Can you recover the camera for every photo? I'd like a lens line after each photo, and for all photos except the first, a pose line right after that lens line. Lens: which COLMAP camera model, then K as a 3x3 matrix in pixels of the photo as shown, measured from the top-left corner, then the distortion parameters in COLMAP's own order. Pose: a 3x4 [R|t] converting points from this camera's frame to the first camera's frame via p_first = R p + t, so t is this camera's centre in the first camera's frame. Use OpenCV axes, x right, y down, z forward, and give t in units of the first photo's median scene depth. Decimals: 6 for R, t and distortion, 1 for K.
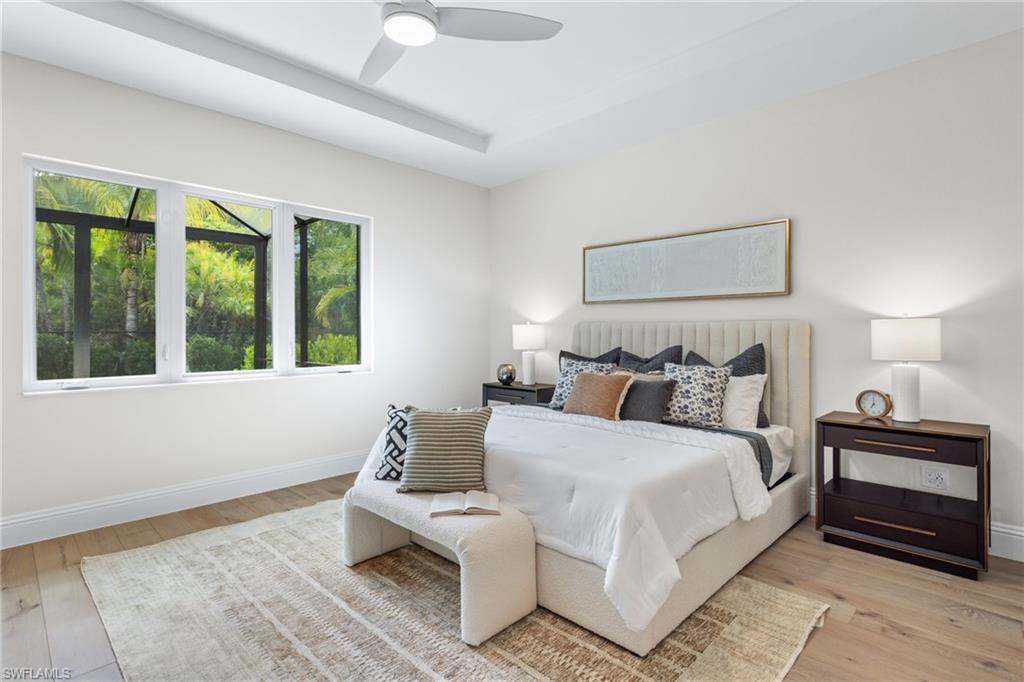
lens RADIAL K [[516.9, 0, 511.8], [0, 516.9, 332.5], [0, 0, 1]] dist [0.002664, 0.000272]
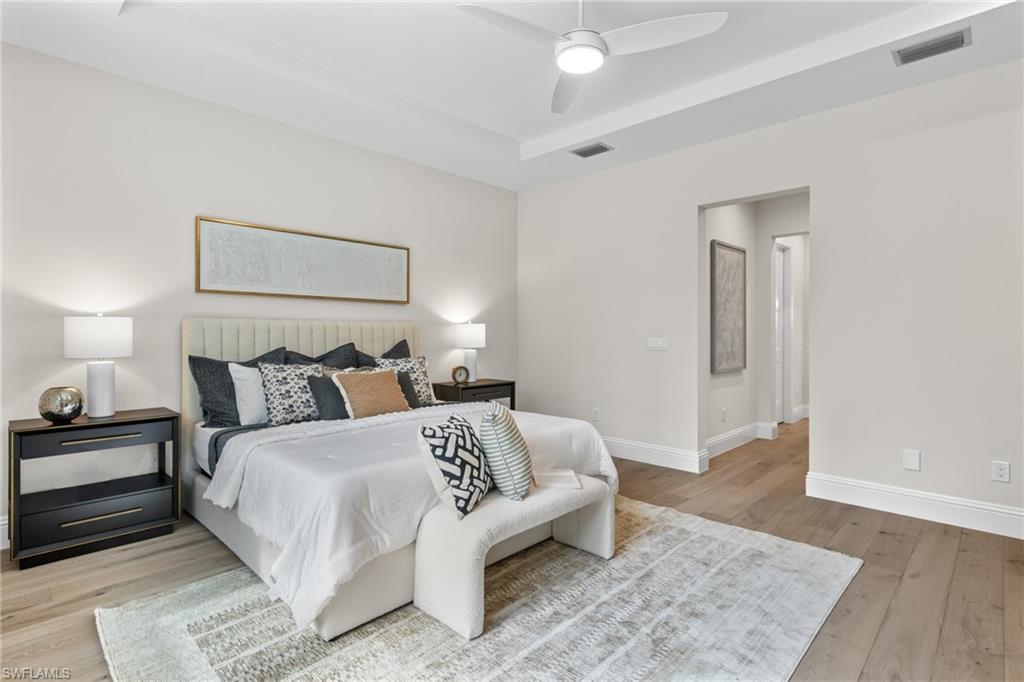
lens RADIAL K [[467.3, 0, 512.0], [0, 467.3, 341.0], [0, 0, 1]] dist [0.000384, 0.000044]
pose [[0.027440, -0.017853, 0.999464, -0.558354], [-0.005800, 0.999821, 0.018019, 0.001244], [-0.999607, -0.006292, 0.027332, 0.553862]]
